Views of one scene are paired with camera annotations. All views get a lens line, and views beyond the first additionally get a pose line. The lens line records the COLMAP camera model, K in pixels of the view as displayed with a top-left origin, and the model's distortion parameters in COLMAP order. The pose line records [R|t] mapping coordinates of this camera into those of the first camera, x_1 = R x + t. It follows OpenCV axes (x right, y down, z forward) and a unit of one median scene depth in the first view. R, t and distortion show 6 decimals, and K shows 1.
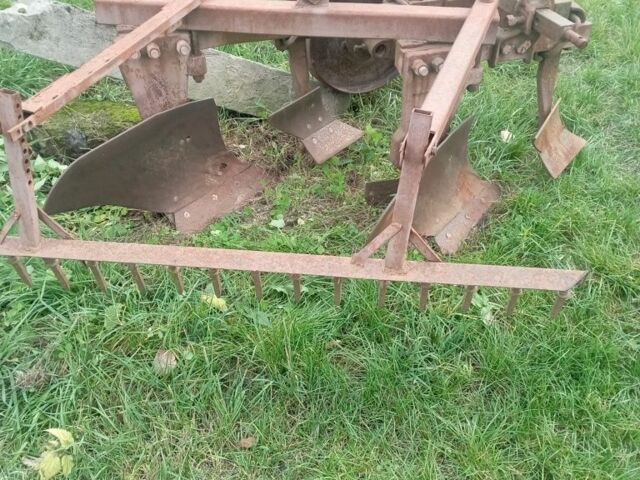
lens RADIAL K [[702.5, 0, 320.0], [0, 702.5, 240.0], [0, 0, 1]] dist [0.098072, -0.002171]
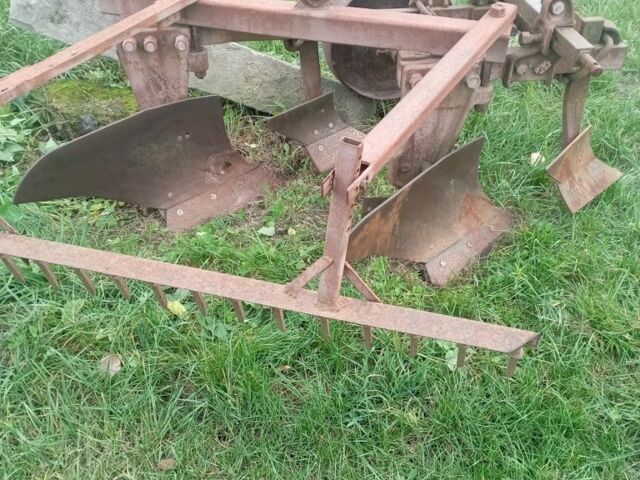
lens RADIAL K [[702.5, 0, 320.0], [0, 702.5, 240.0], [0, 0, 1]] dist [0.098072, -0.002171]
pose [[0.984613, 0.105678, -0.139171, 0.149938], [-0.102776, 0.994313, 0.027902, -0.046859], [0.141328, -0.013169, 0.989875, 0.058654]]
